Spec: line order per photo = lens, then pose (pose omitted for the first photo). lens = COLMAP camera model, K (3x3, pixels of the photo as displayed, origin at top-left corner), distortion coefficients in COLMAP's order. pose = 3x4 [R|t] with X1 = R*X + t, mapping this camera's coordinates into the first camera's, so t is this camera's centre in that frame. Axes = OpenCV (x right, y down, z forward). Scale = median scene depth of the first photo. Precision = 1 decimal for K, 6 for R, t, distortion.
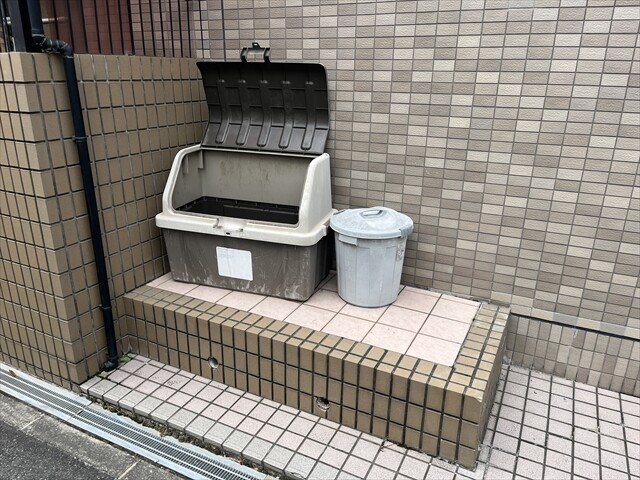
lens RADIAL K [[485.7, 0, 318.5], [0, 485.7, 241.7], [0, 0, 1]] dist [0.025433, -0.008183]
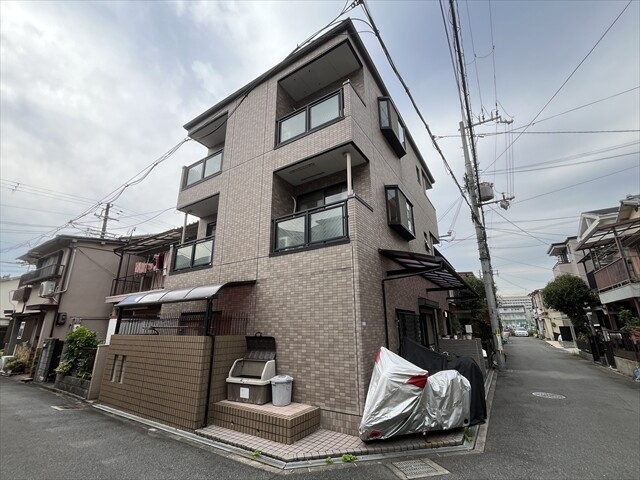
lens RADIAL K [[281.0, 0, 319.2], [0, 281.0, 244.0], [0, 0, 1]] dist [0.001825, -0.000172]
pose [[0.993656, -0.050058, -0.100707, 0.659328], [-0.019031, 0.807717, -0.589263, 0.382910], [0.110840, 0.587441, 0.801641, -1.282601]]
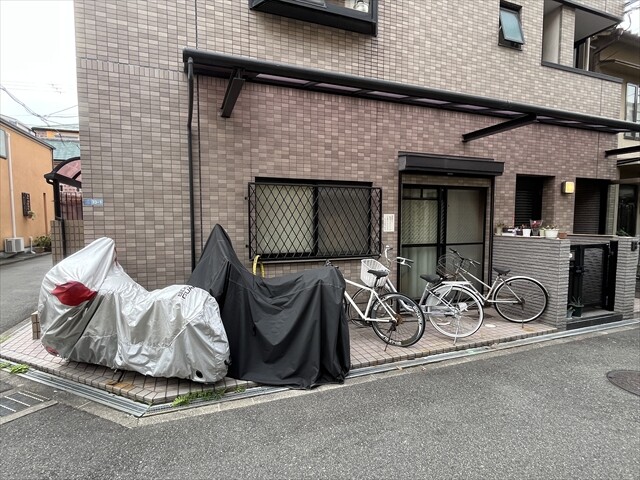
lens RADIAL K [[340.8, 0, 315.9], [0, 340.8, 244.4], [0, 0, 1]] dist [-0.004279, -0.000205]
pose [[0.737711, 0.034869, -0.674215, 2.520824], [-0.217639, 0.957632, -0.188610, -0.098576], [0.639074, 0.285875, 0.714045, 0.314321]]
